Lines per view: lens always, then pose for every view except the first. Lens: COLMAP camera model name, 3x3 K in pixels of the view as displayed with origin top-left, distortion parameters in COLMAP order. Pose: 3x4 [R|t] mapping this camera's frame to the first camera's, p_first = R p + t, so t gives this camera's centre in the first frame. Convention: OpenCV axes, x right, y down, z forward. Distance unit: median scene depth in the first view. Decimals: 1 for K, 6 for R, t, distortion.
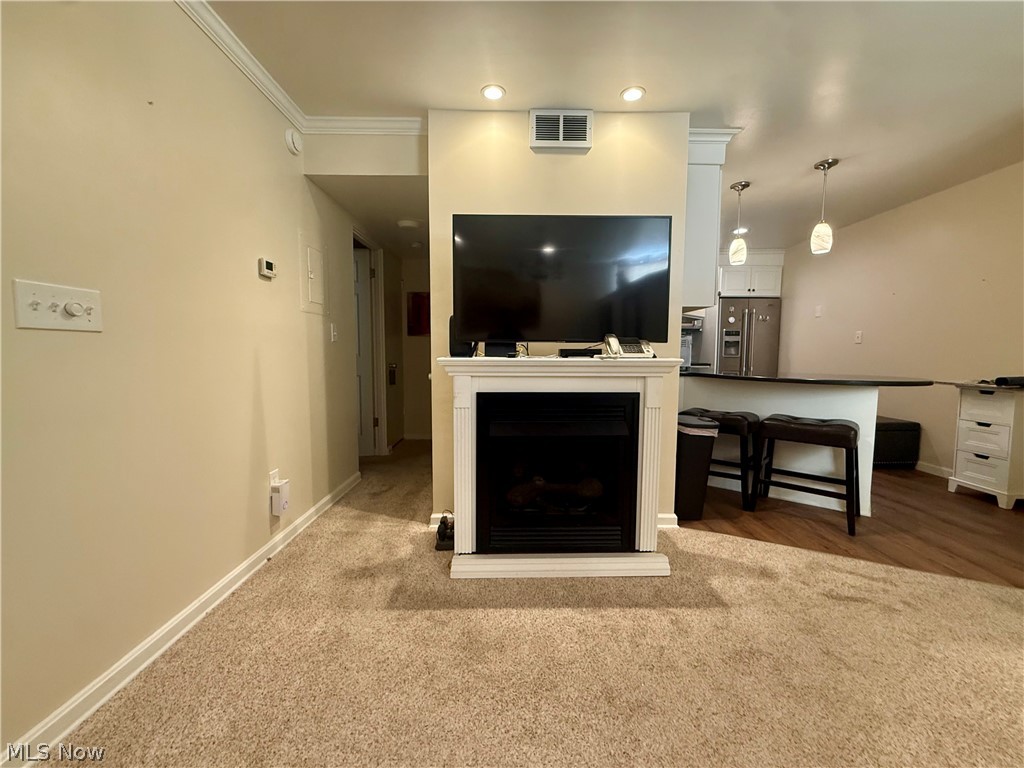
lens RADIAL K [[412.2, 0, 512.9], [0, 412.2, 383.7], [0, 0, 1]] dist [-0.002380, 0.000342]
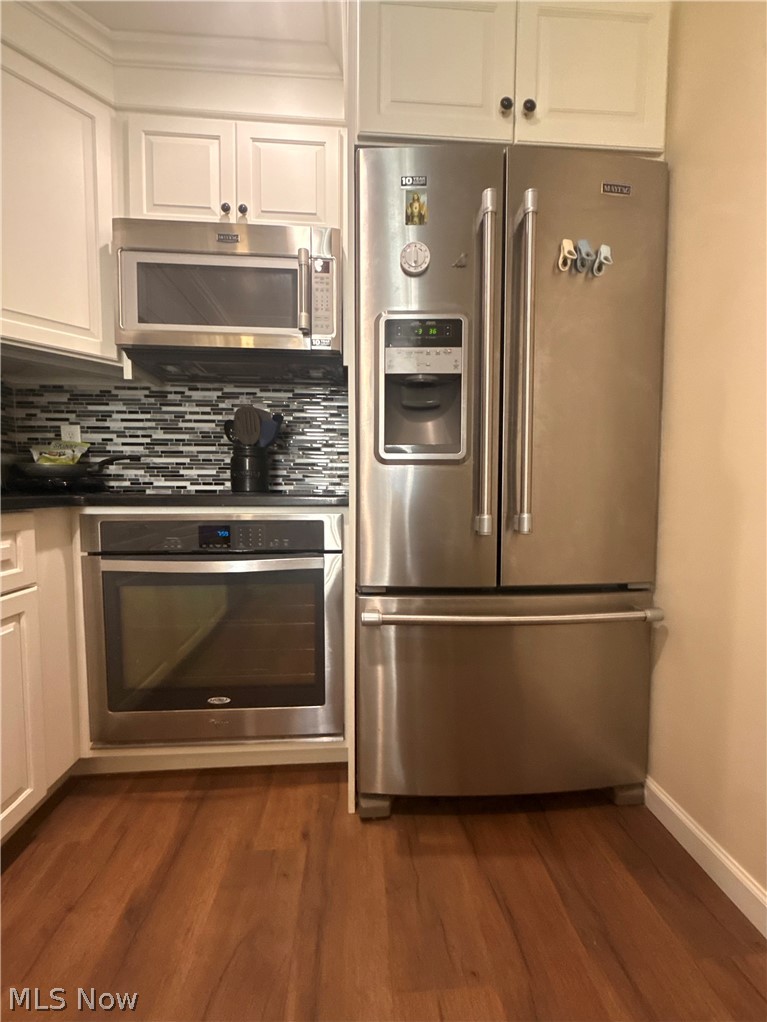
lens RADIAL K [[411.4, 0, 387.7], [0, 411.4, 512.9], [0, 0, 1]] dist [-0.002380, 0.000342]
pose [[0.997022, -0.003077, 0.077059, 1.018612], [0.005224, 0.999603, -0.027676, -0.072993], [-0.076943, 0.027996, 0.996642, 1.659731]]
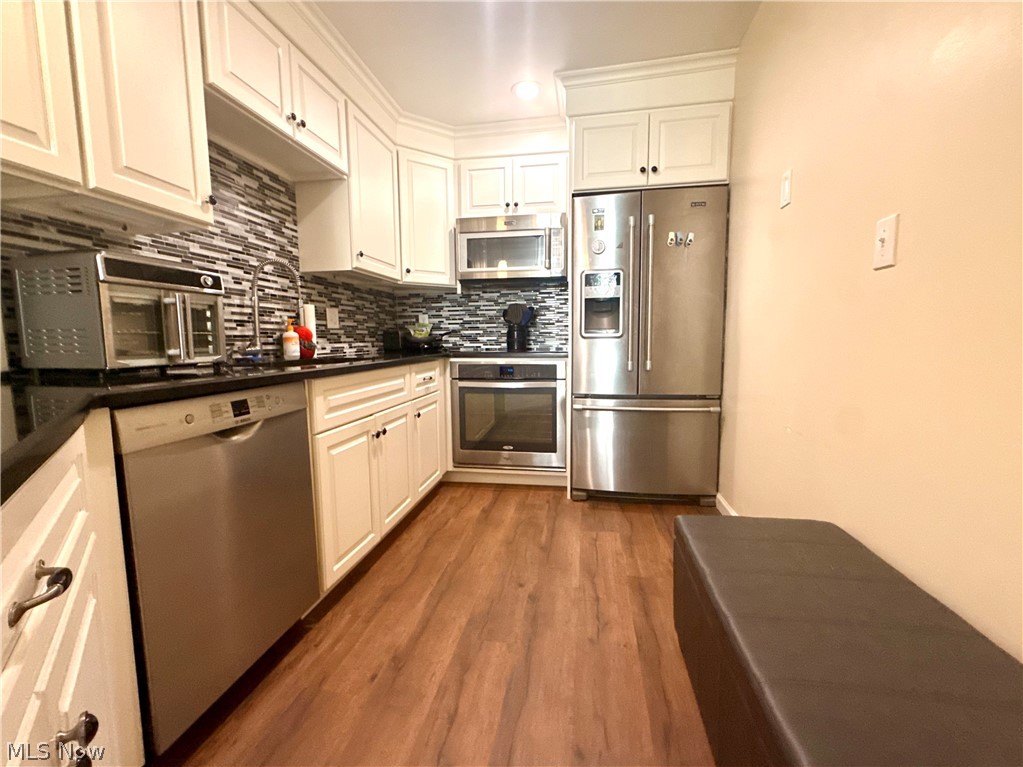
lens RADIAL K [[438.9, 0, 504.5], [0, 438.9, 382.8], [0, 0, 1]] dist [-0.000956, -0.001055]
pose [[0.982781, 0.006648, -0.184656, 1.051241], [-0.003234, 0.999818, 0.018784, -0.053654], [0.184747, -0.017863, 0.982624, 1.108140]]
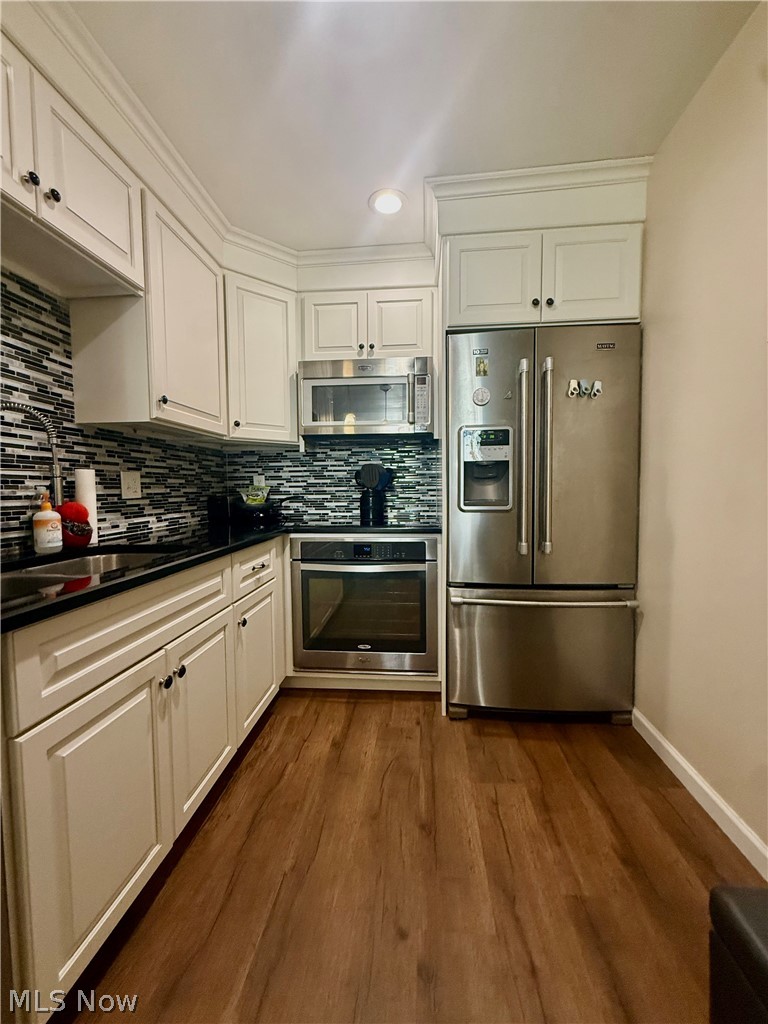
lens RADIAL K [[412.2, 0, 381.5], [0, 412.2, 508.4], [0, 0, 1]] dist [-0.002380, 0.000342]
pose [[0.994856, -0.006518, -0.101085, 0.979769], [0.003292, 0.999481, -0.032050, -0.114672], [0.101242, 0.031553, 0.994361, 1.358235]]
